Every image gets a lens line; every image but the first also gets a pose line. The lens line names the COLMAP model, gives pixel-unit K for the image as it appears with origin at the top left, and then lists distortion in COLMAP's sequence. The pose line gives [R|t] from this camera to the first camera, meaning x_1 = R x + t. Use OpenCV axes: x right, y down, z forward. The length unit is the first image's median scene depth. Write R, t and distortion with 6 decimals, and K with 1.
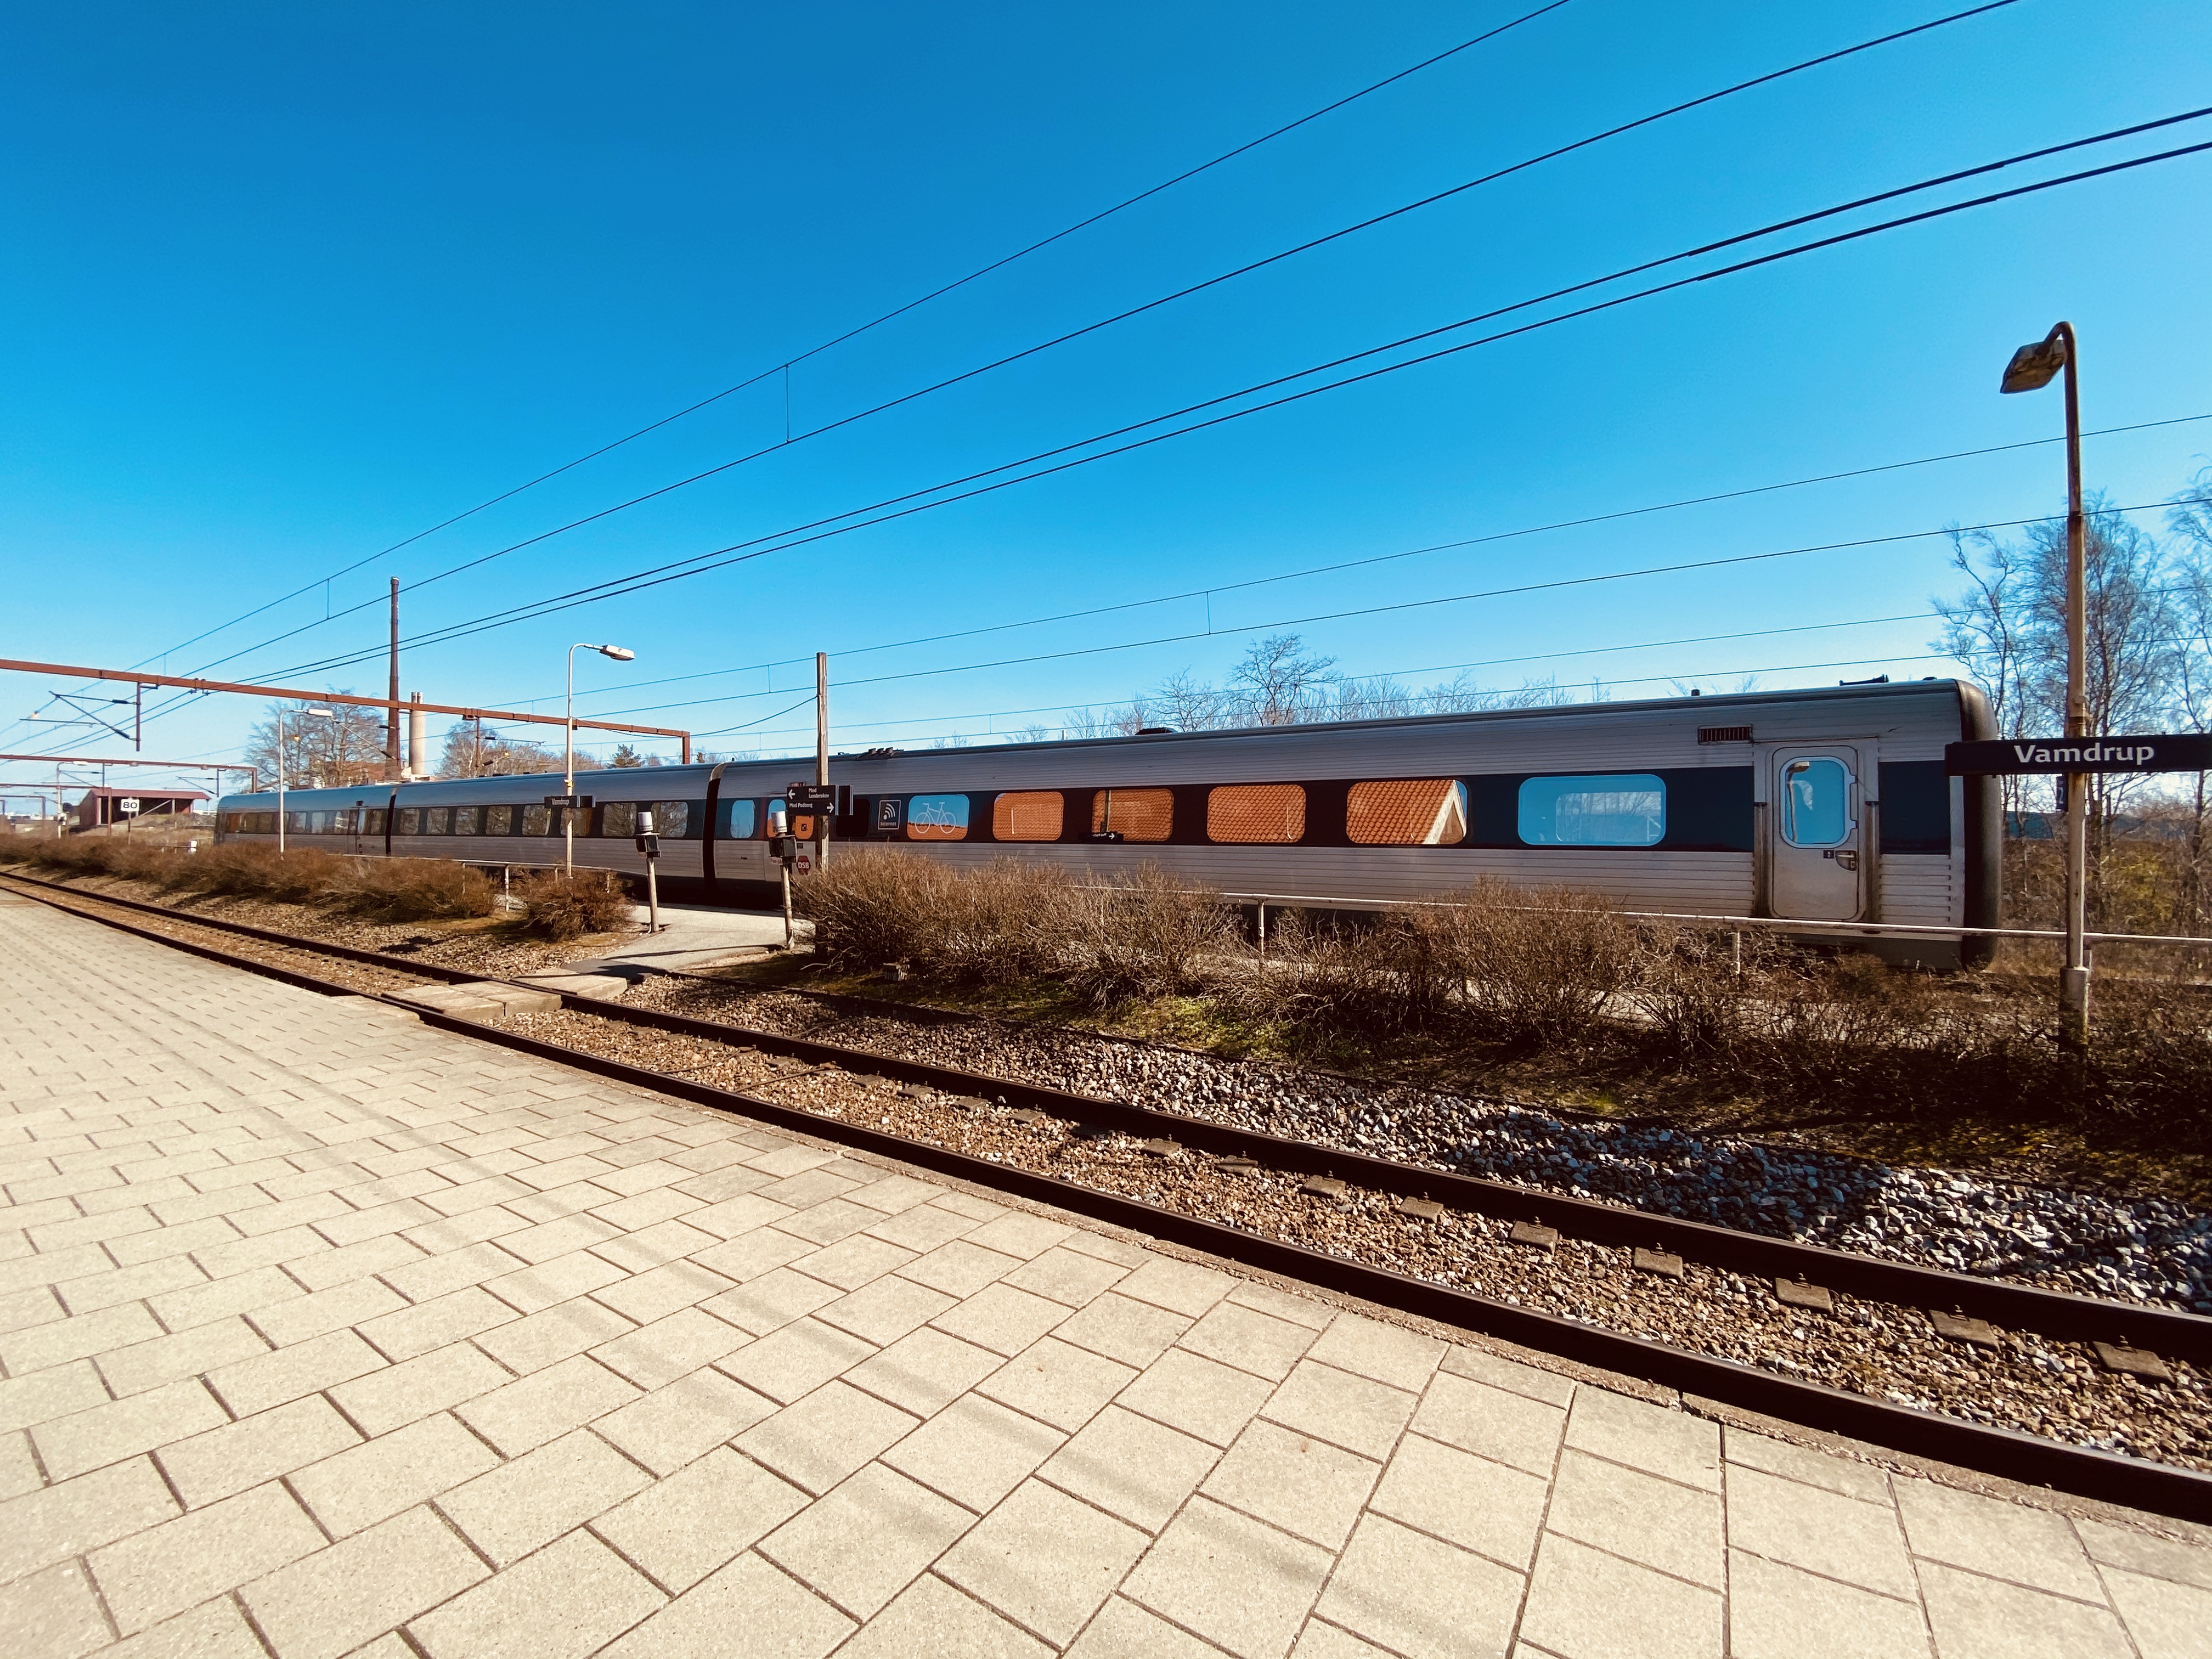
lens RADIAL K [[897.6, 0, 1101.4], [0, 897.6, 833.1], [0, 0, 1]] dist [0.030267, -0.027058]
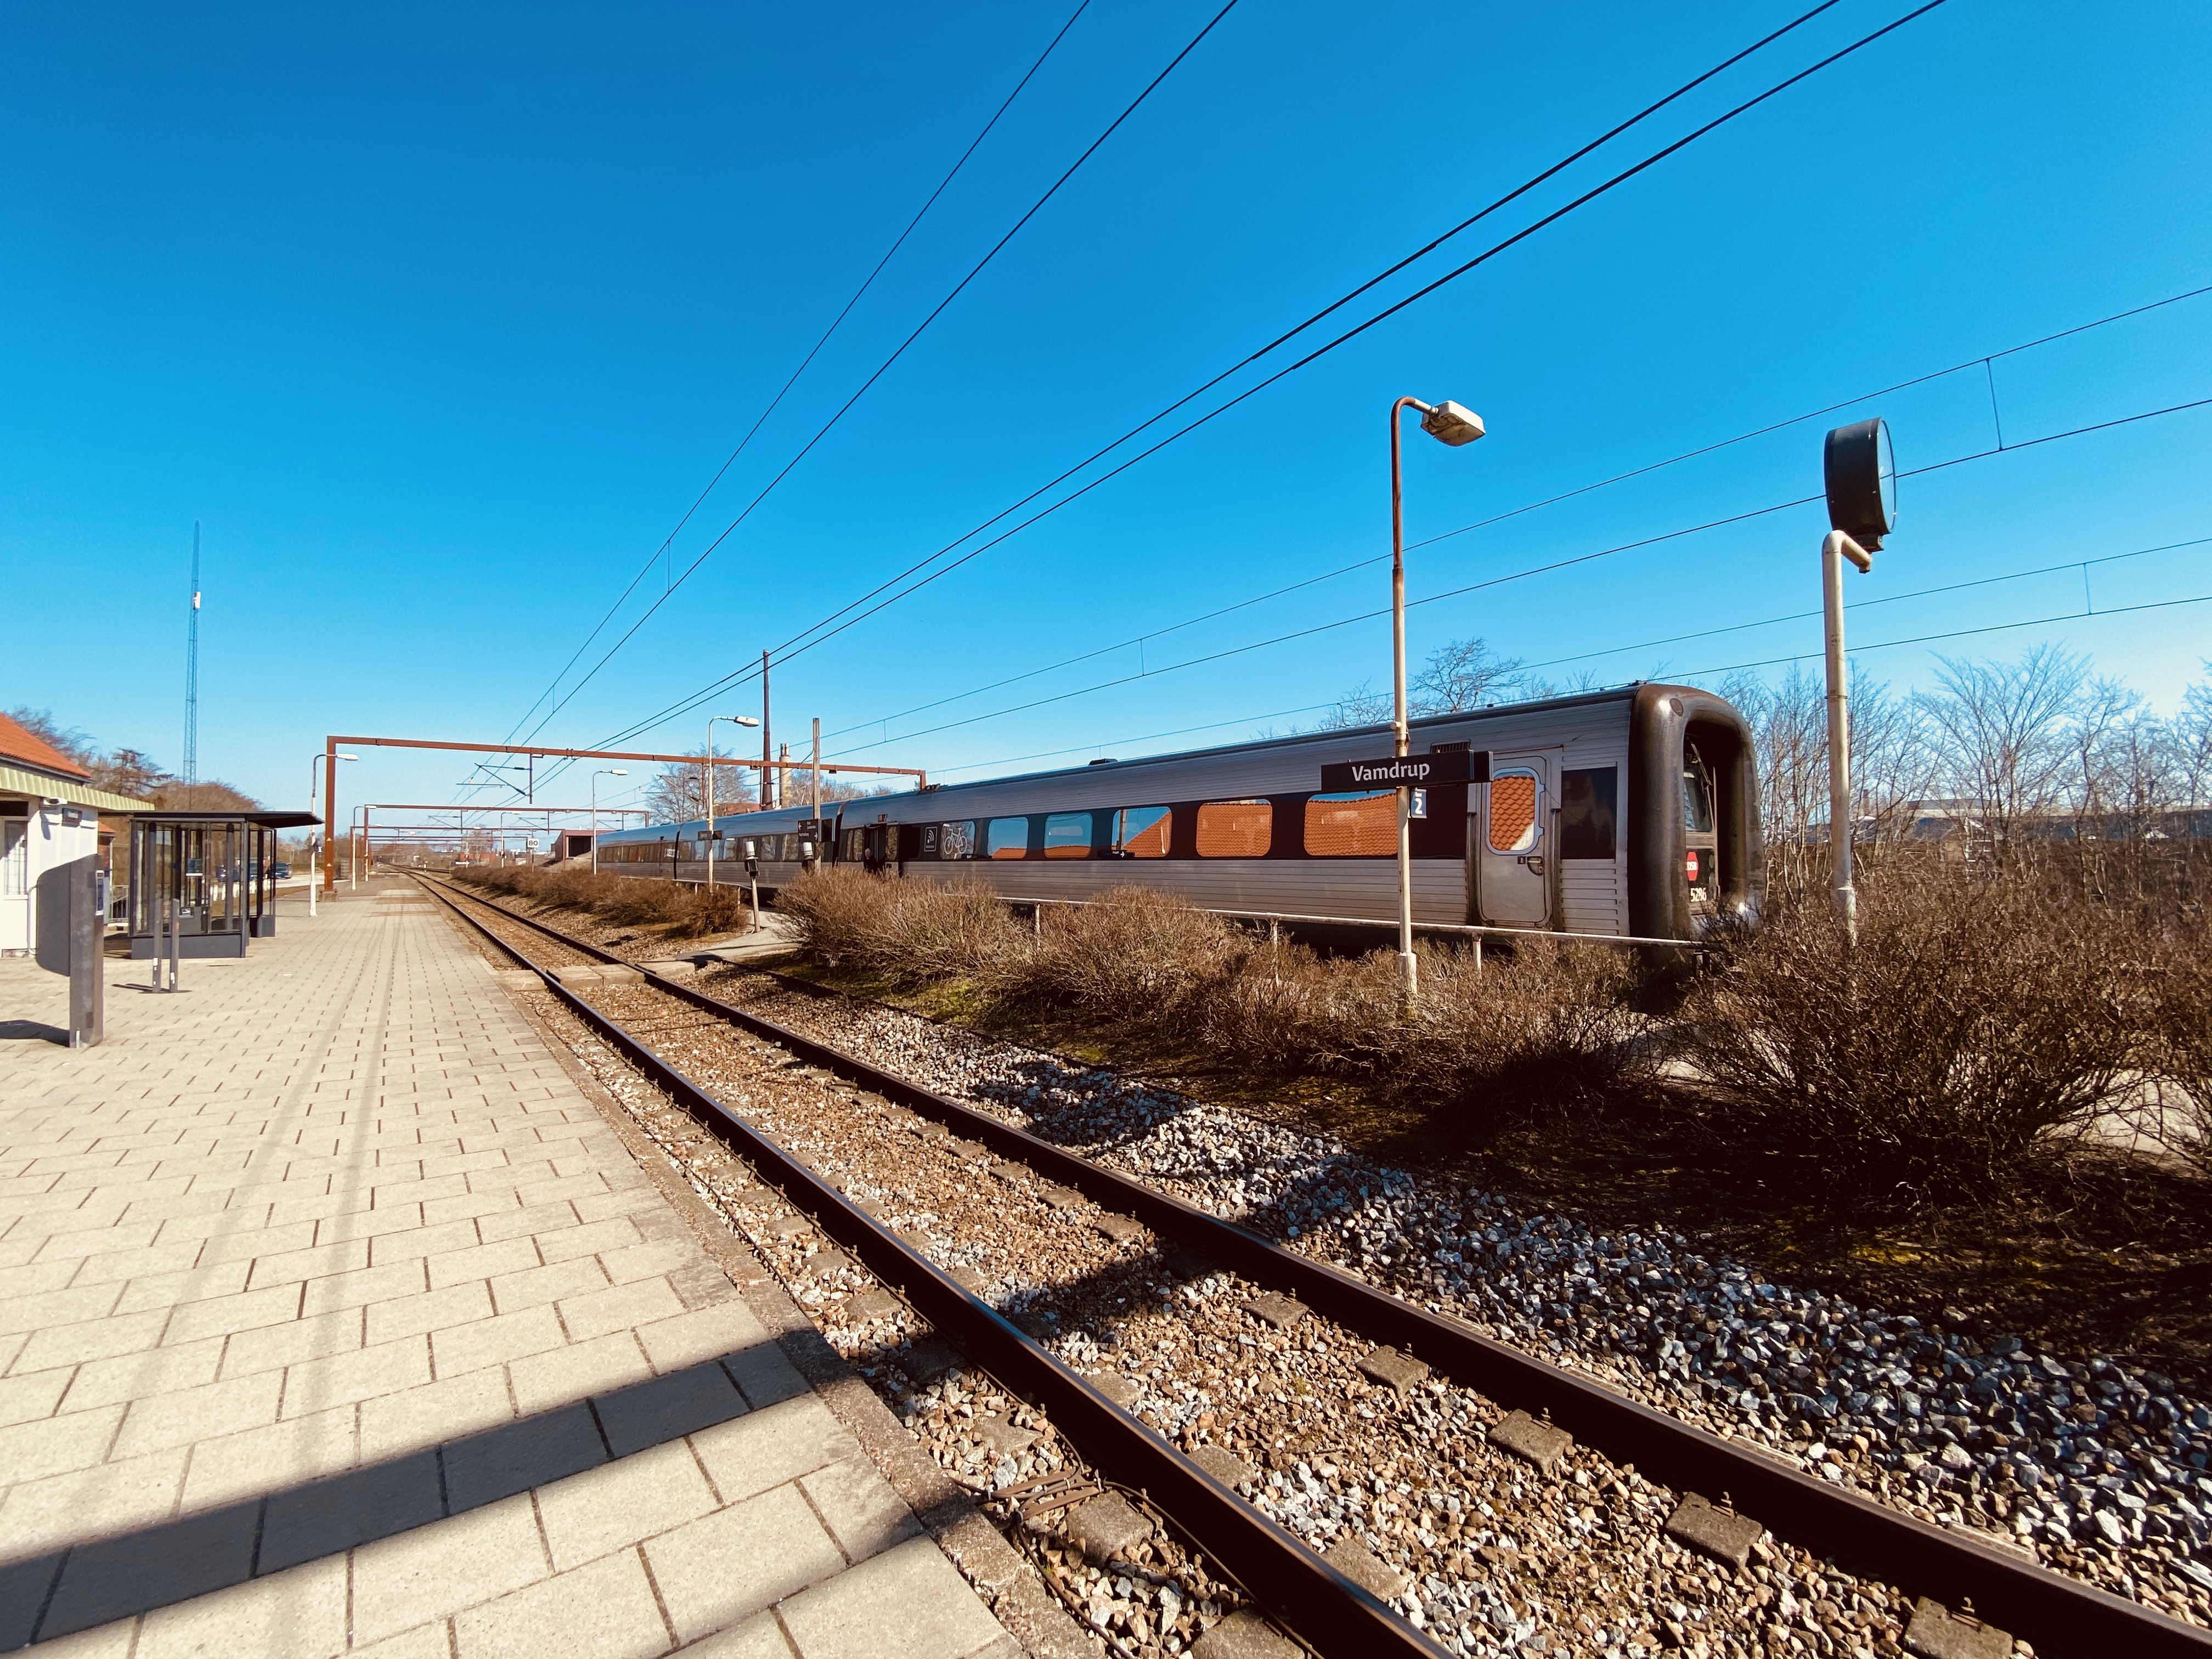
lens RADIAL K [[897.6, 0, 1101.4], [0, 897.6, 833.1], [0, 0, 1]] dist [0.030267, -0.027058]
pose [[0.949775, -0.024137, -0.312000, 0.410718], [0.017362, 0.999550, -0.024477, 0.005577], [0.312451, 0.017831, 0.949767, -0.092861]]
